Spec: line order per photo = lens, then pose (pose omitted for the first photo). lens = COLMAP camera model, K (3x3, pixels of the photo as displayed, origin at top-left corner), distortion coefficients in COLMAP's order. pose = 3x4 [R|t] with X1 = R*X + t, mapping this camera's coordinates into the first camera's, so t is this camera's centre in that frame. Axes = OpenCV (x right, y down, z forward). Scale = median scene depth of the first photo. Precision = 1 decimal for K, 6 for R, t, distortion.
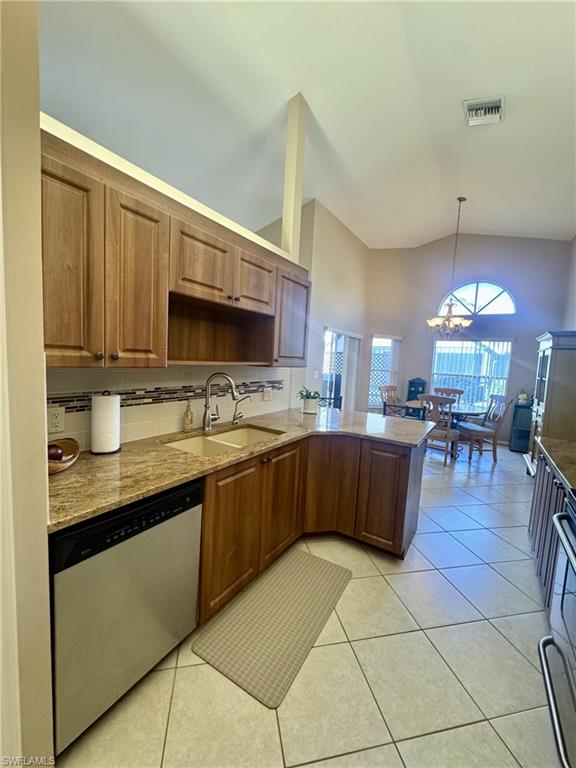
lens RADIAL K [[324.6, 0, 271.9], [0, 324.6, 385.4], [0, 0, 1]] dist [-0.003717, 0.000835]
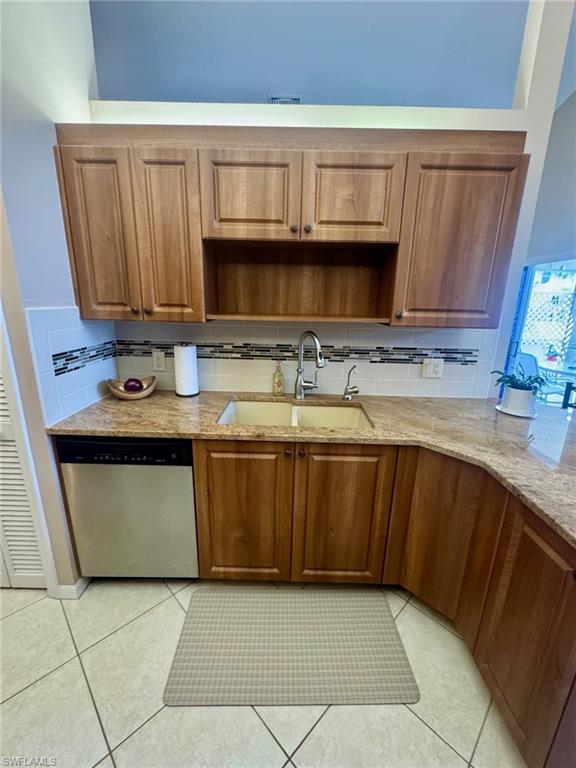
lens RADIAL K [[324.6, 0, 284.7], [0, 324.6, 384.2], [0, 0, 1]] dist [-0.003717, 0.000835]
pose [[0.531945, 0.179391, -0.827559, 0.517676], [-0.069307, 0.983247, 0.168590, -0.043167], [0.843938, -0.032325, 0.535466, 0.548388]]
